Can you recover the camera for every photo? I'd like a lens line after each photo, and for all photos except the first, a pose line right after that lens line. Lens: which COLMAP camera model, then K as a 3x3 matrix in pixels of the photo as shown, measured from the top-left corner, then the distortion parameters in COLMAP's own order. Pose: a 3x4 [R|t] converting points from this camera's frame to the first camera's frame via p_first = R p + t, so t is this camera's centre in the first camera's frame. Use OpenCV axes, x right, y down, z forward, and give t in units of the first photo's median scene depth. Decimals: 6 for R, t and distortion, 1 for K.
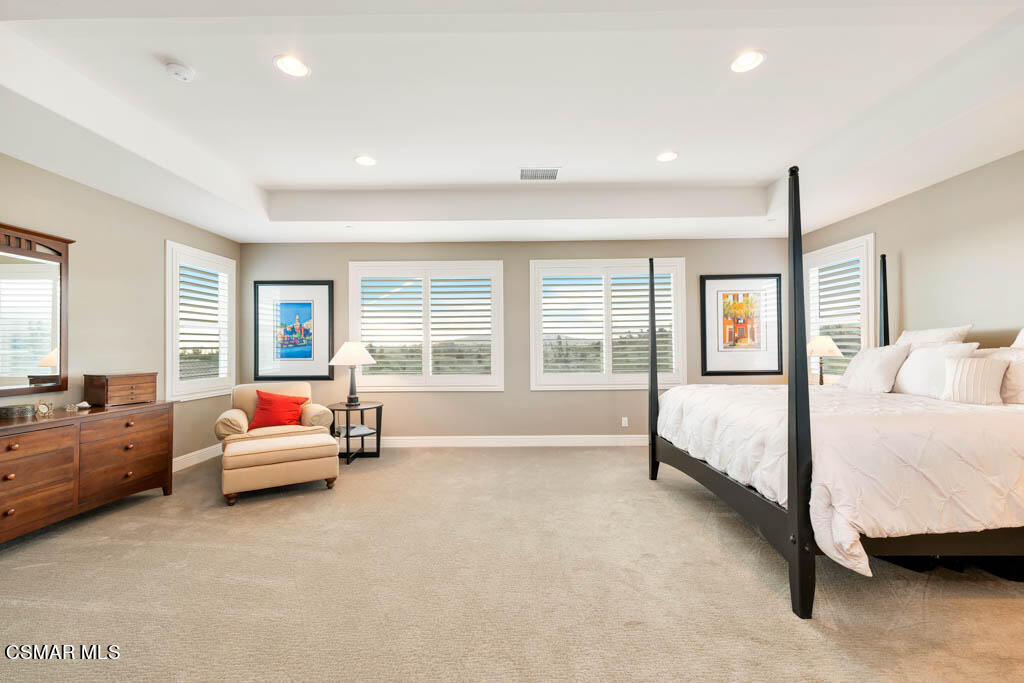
lens RADIAL K [[421.4, 0, 512.0], [0, 421.4, 341.5], [0, 0, 1]] dist [0.000563, 0.000052]
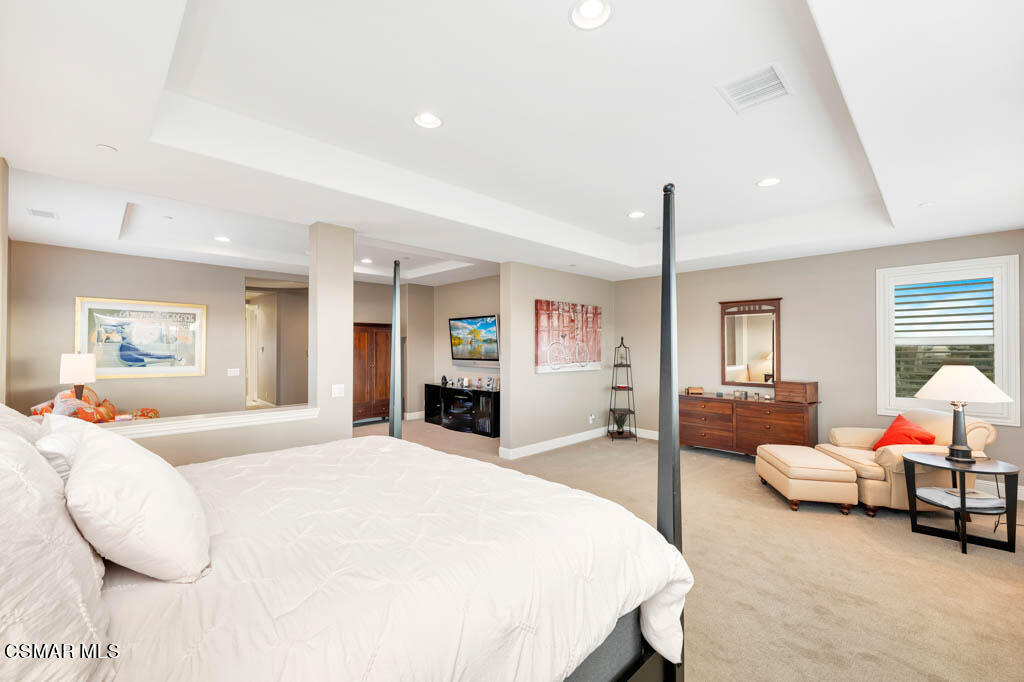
lens RADIAL K [[421.4, 0, 512.0], [0, 421.4, 341.0], [0, 0, 1]] dist [0.000563, 0.000052]
pose [[-0.709473, -0.005961, -0.704707, 0.783588], [0.011488, 0.999734, -0.020022, -0.044019], [0.704638, -0.022300, -0.709216, 1.284215]]
